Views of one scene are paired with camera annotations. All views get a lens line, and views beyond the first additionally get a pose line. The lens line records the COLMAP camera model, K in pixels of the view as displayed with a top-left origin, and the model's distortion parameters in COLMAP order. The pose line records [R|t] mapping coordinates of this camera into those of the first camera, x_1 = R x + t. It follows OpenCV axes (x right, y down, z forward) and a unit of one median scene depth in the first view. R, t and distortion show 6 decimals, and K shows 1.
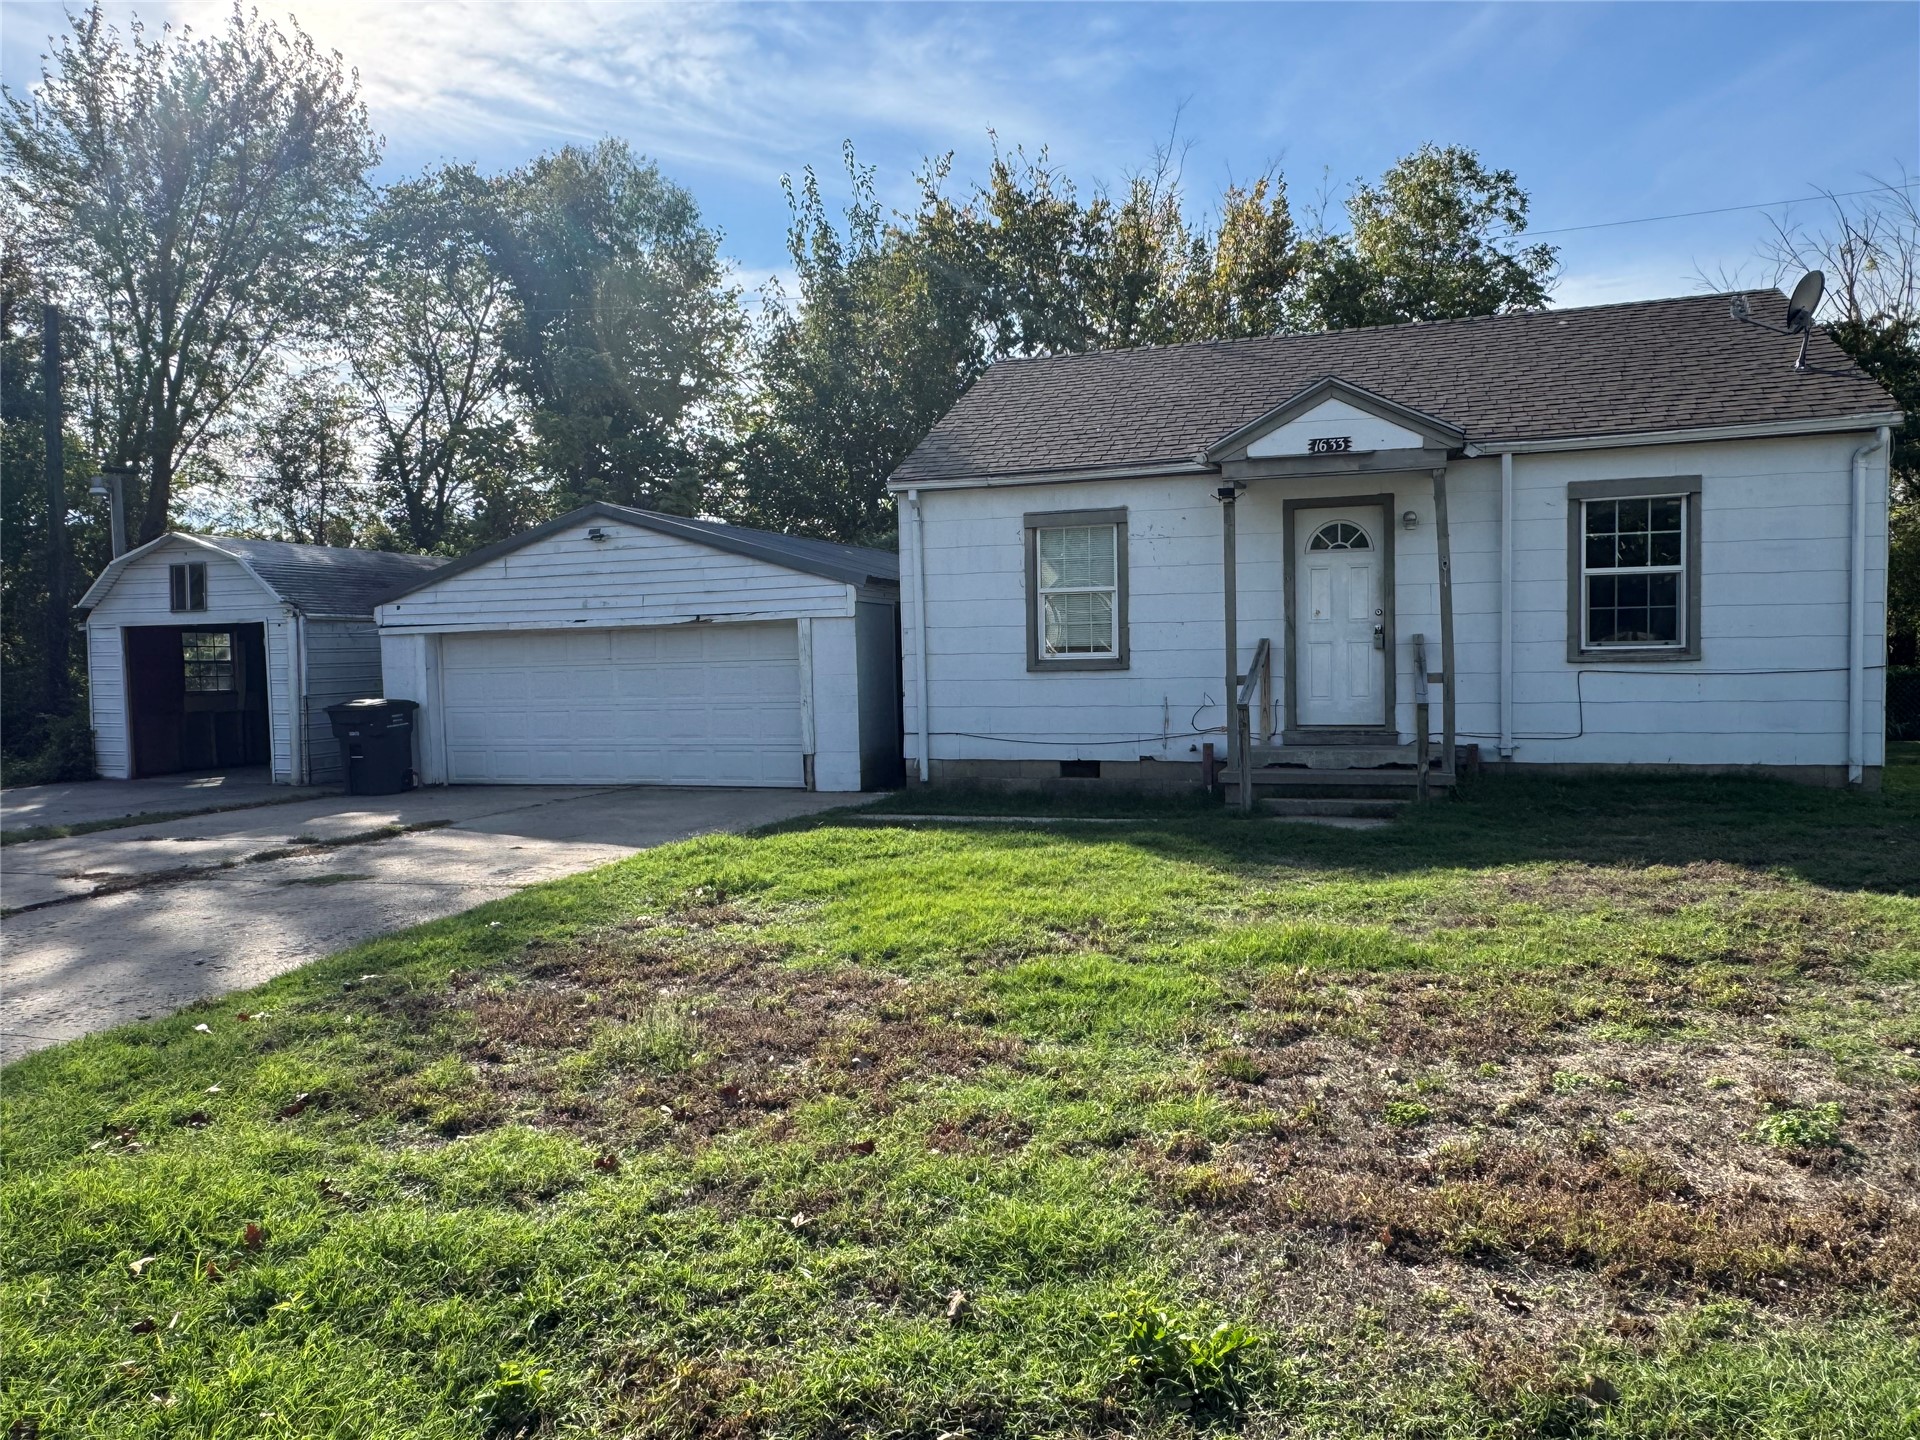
lens RADIAL K [[1324.7, 0, 957.6], [0, 1324.7, 717.8], [0, 0, 1]] dist [-0.009106, 0.008247]
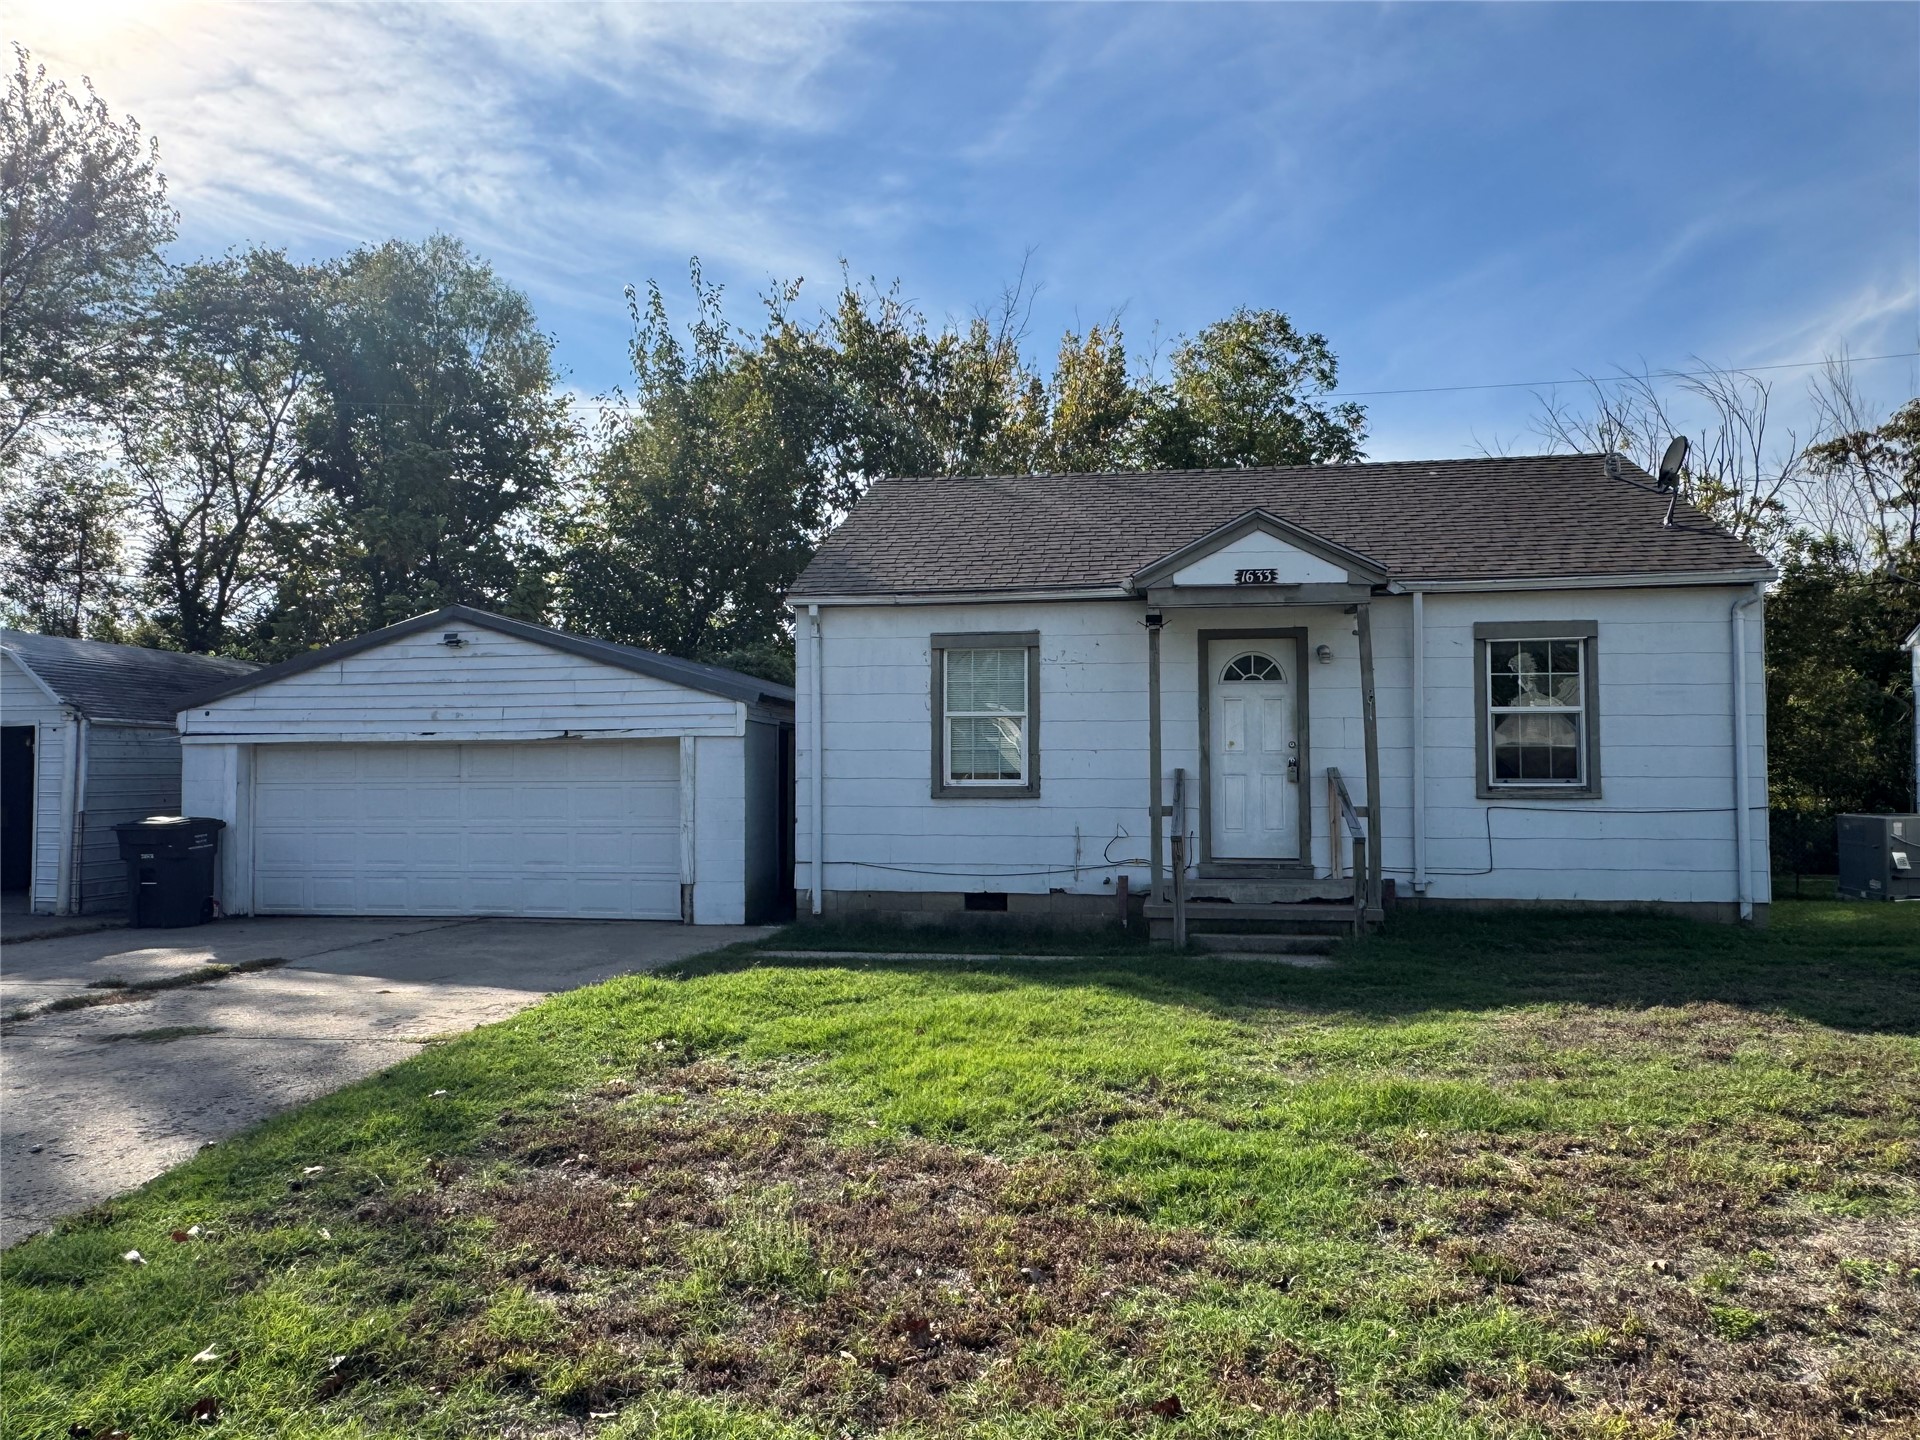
lens RADIAL K [[1324.7, 0, 958.5], [0, 1324.7, 724.6], [0, 0, 1]] dist [-0.009106, 0.008247]
pose [[0.986178, 0.025812, 0.163669, -0.091434], [-0.010941, 0.995780, -0.091119, -0.001293], [-0.165331, 0.088069, 0.982298, 0.059880]]
